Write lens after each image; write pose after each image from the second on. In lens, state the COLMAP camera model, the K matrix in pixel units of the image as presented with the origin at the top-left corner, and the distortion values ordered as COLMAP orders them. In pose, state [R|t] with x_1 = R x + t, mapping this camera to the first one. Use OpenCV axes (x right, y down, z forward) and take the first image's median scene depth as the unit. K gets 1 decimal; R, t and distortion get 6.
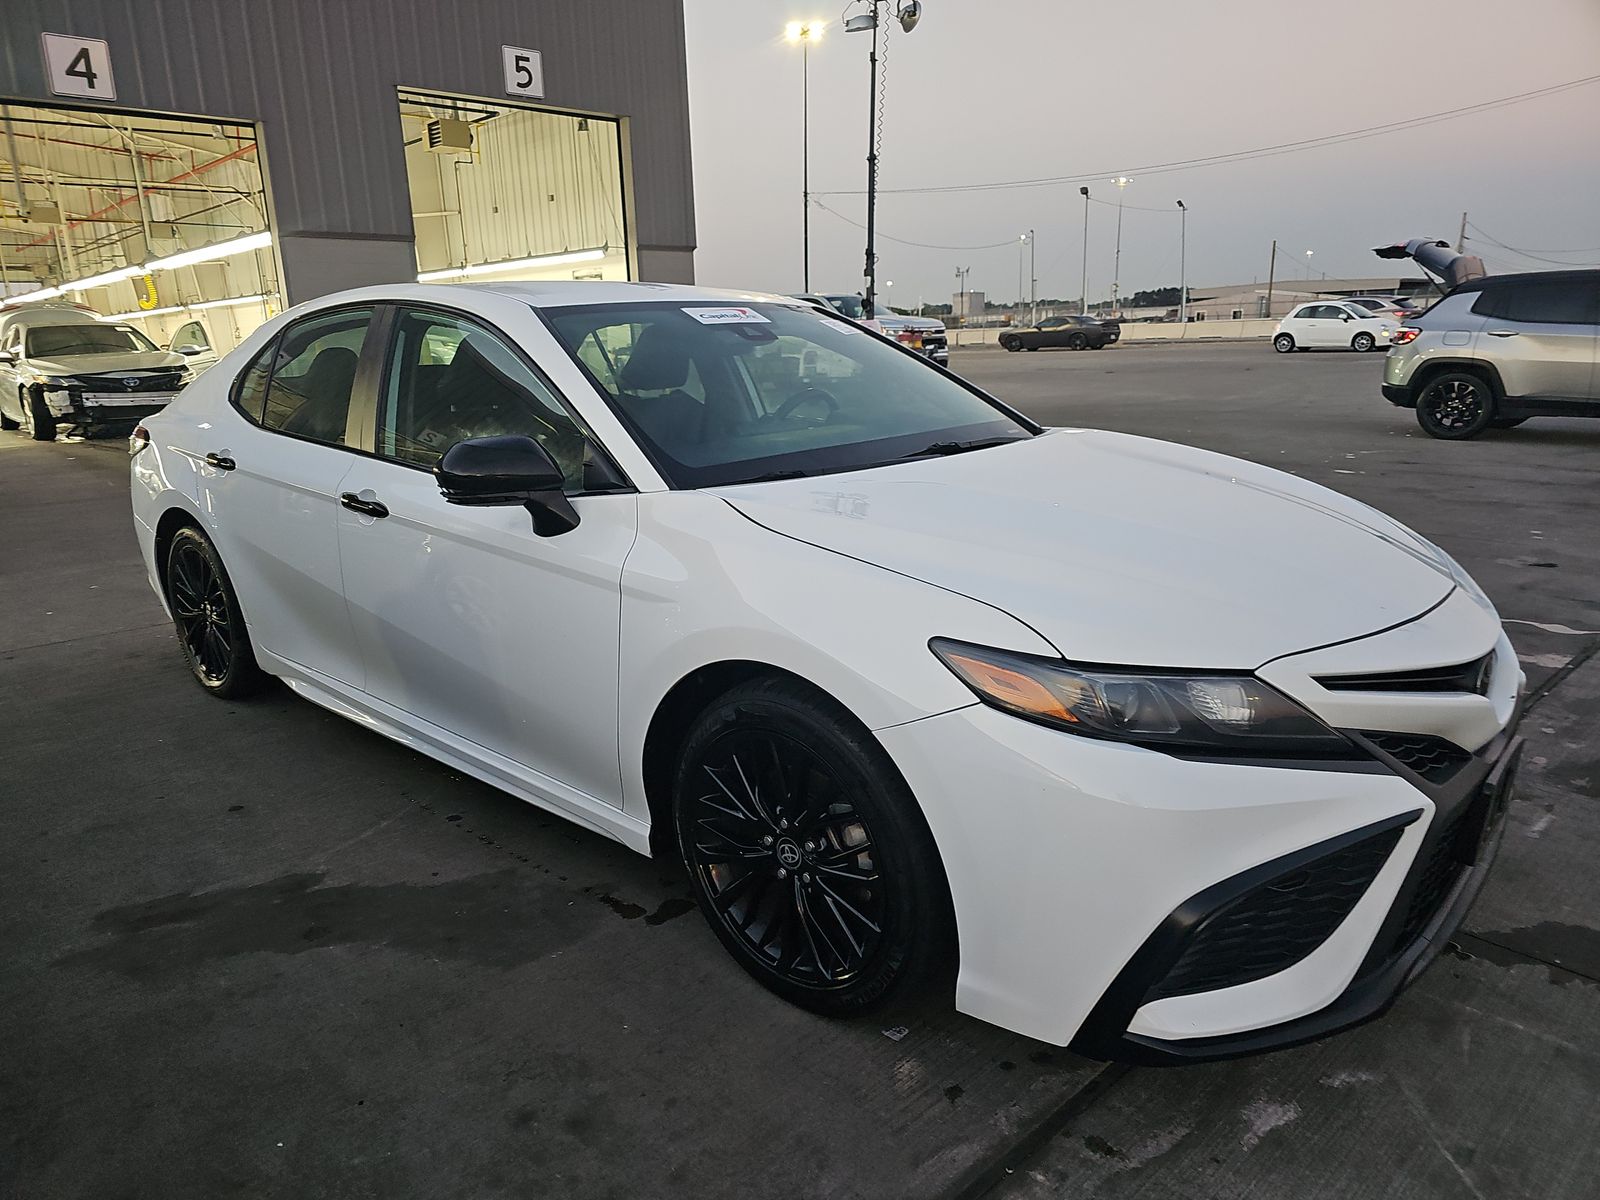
lens RADIAL K [[1072.7, 0, 796.0], [0, 1072.7, 609.9], [0, 0, 1]] dist [0.029676, -0.025965]
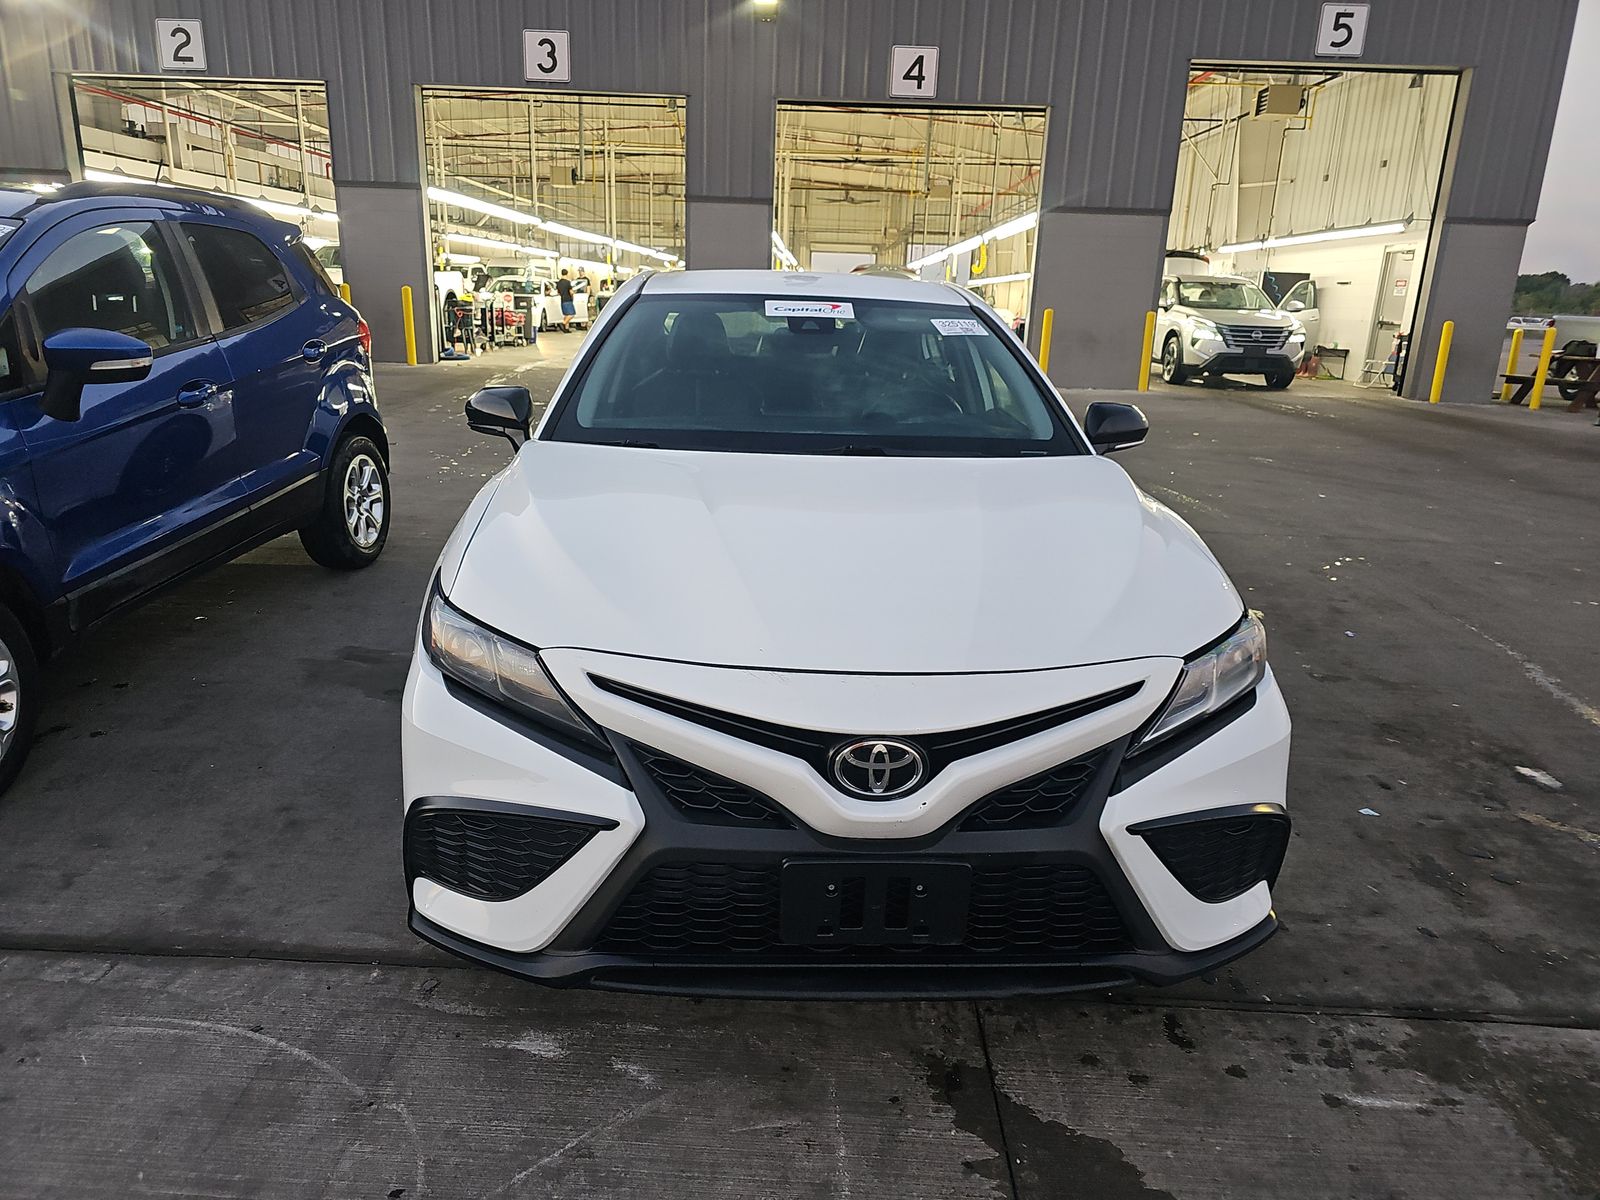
lens RADIAL K [[1072.7, 0, 771.2], [0, 1072.7, 598.2], [0, 0, 1]] dist [0.029676, -0.025965]
pose [[0.705576, 0.241851, -0.666086, 0.146820], [-0.229705, 0.967263, 0.107882, -0.019165], [0.670371, 0.076884, 0.738032, 0.034516]]
